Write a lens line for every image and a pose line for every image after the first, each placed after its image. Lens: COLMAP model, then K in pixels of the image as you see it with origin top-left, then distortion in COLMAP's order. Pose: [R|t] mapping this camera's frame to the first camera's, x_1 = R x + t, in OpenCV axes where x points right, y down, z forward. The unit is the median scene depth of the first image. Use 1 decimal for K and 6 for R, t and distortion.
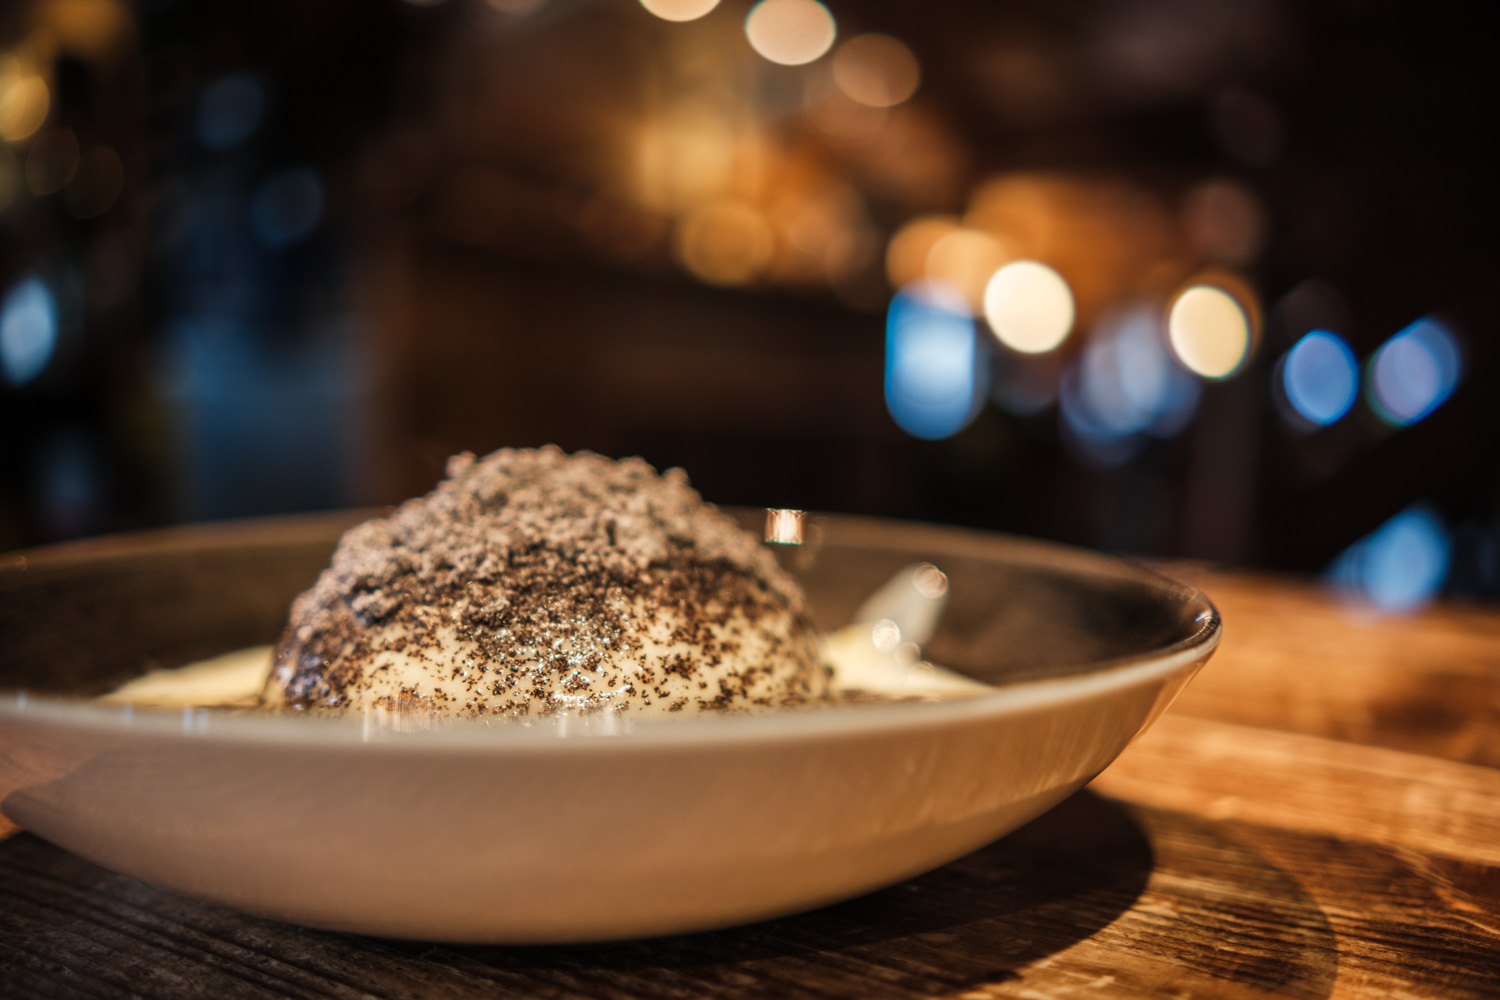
lens RADIAL K [[1495.2, 0, 750.0], [0, 1495.2, 500.0], [0, 0, 1]] dist [-0.140719, 0.235281]
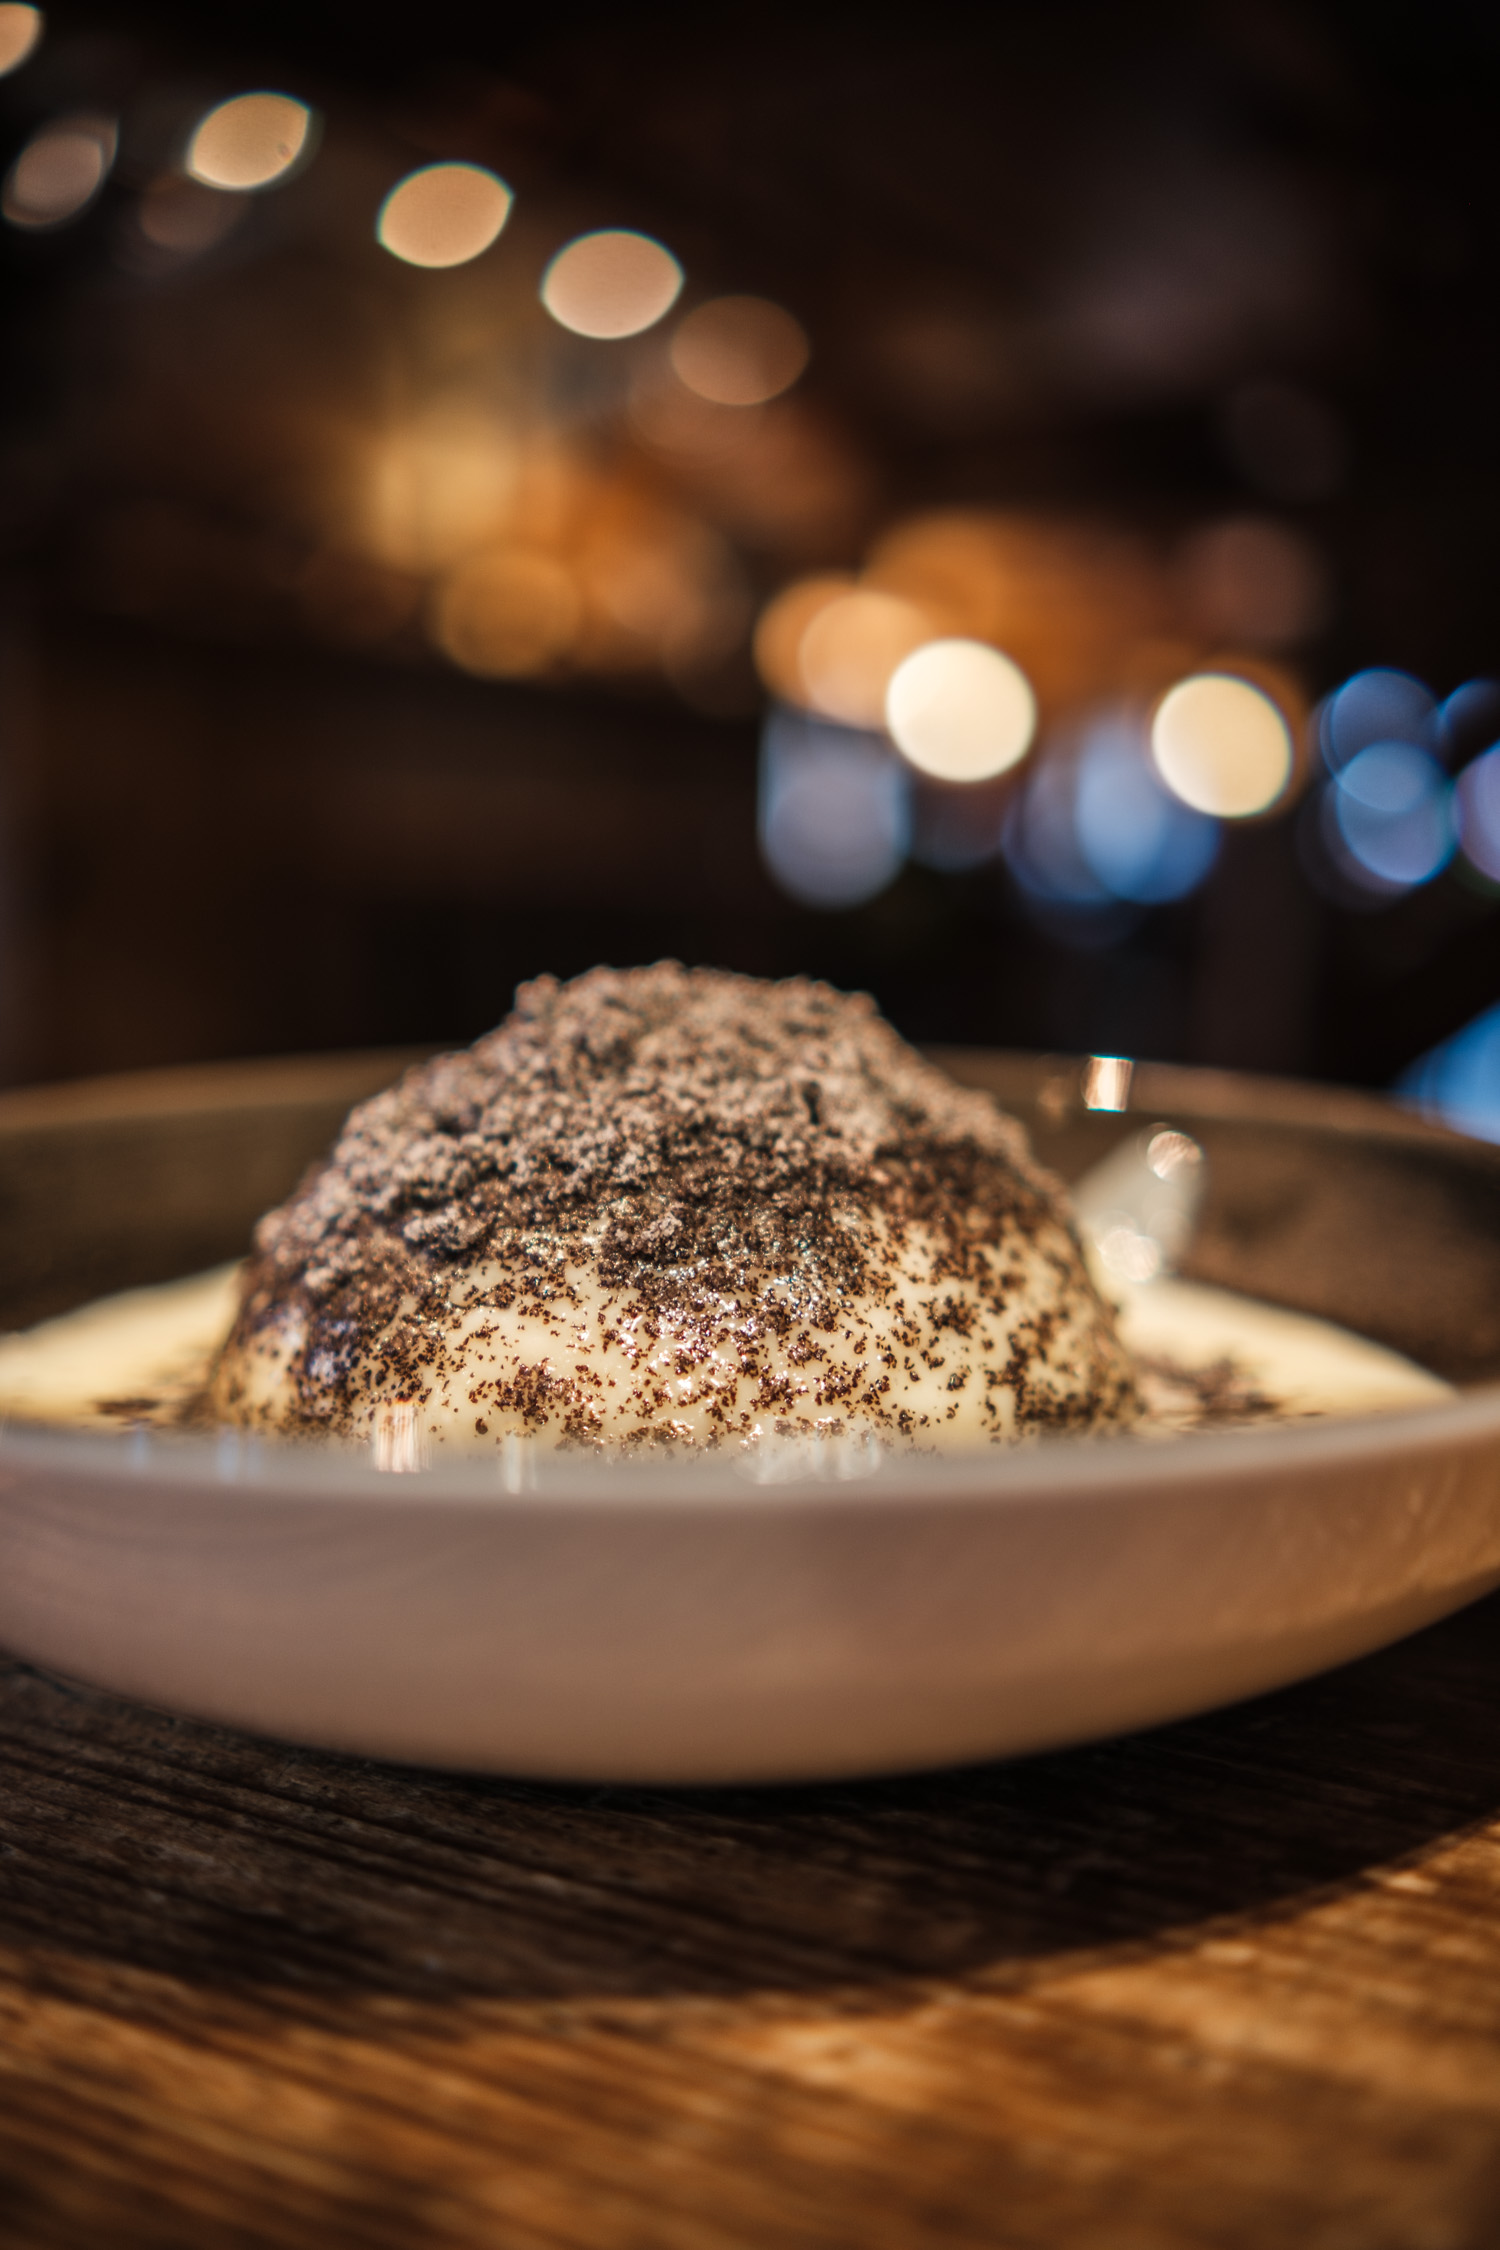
lens RADIAL K [[2242.9, 0, 692.6], [0, 2242.9, 1081.0], [0, 0, 1]] dist [-0.140719, 0.235281]
pose [[0.996929, -0.018900, 0.075998, -0.225153], [0.016151, 0.999198, 0.036630, -0.023590], [-0.076629, -0.035290, 0.996435, 0.074292]]
